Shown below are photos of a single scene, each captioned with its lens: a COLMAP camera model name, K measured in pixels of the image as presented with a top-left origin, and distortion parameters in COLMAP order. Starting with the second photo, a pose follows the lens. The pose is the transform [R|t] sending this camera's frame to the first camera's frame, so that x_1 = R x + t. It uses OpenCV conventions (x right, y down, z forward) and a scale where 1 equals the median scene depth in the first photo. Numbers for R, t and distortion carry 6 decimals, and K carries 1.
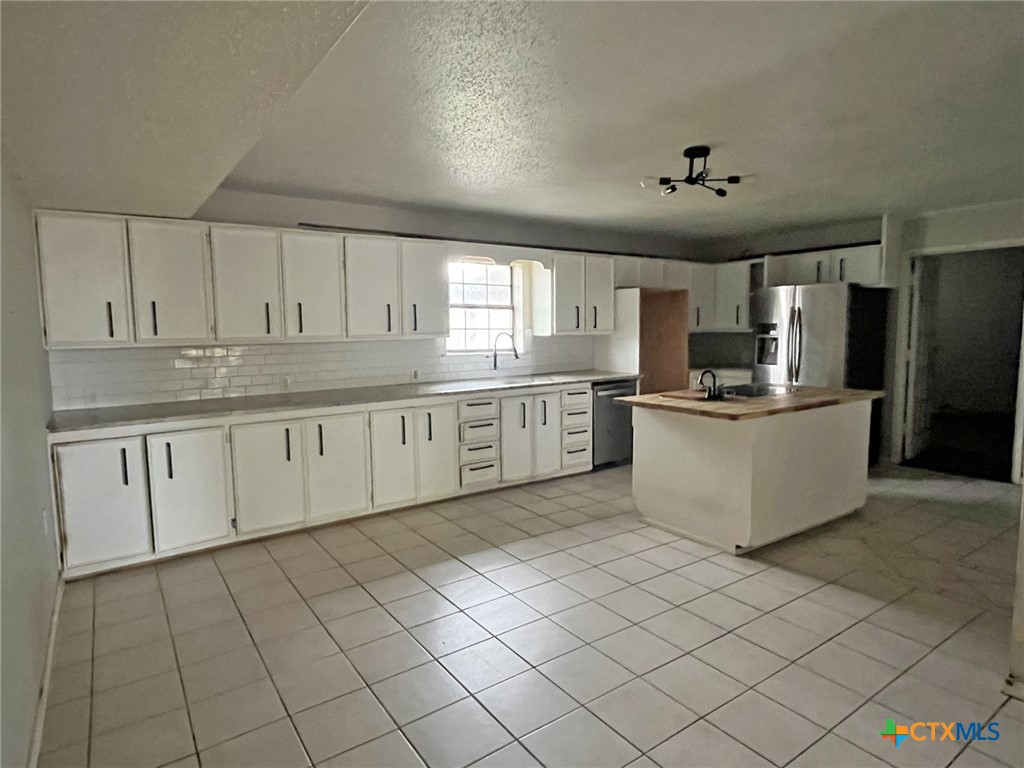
lens RADIAL K [[584.6, 0, 512.0], [0, 584.6, 384.0], [0, 0, 1]] dist [-0.001827, -0.000702]
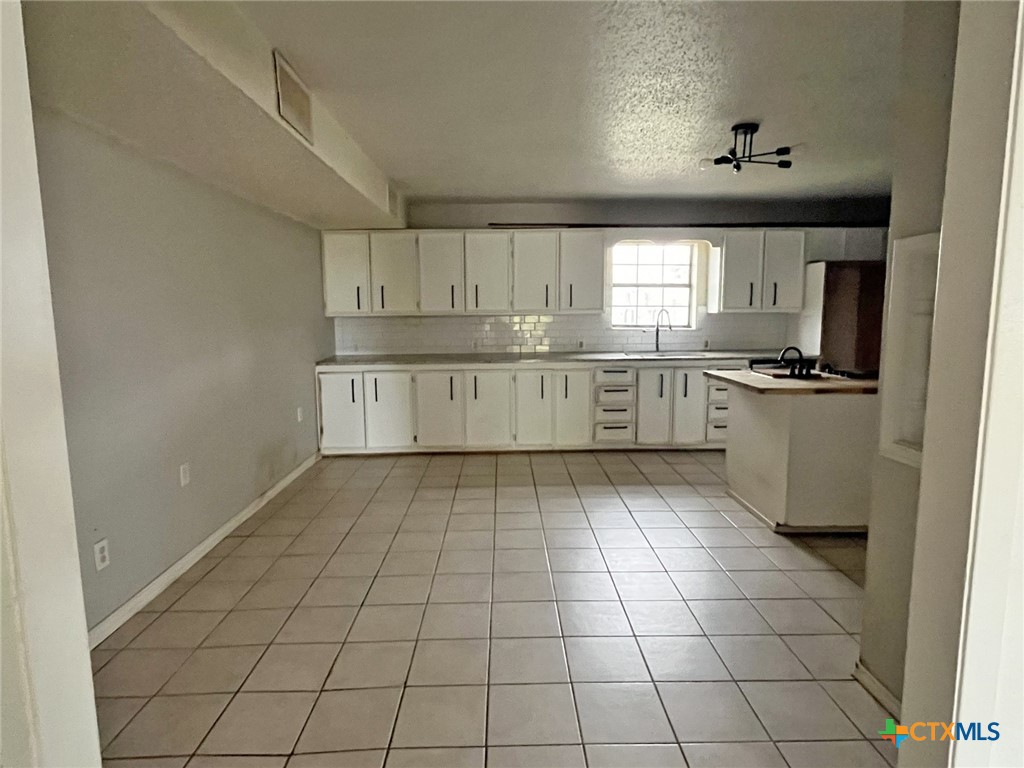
lens RADIAL K [[584.6, 0, 512.0], [0, 584.6, 384.0], [0, 0, 1]] dist [-0.001827, -0.000702]
pose [[0.828571, 0.074873, -0.554854, 0.400770], [-0.057795, 0.997162, 0.048253, 0.014804], [0.556892, -0.007913, 0.830547, -0.054590]]
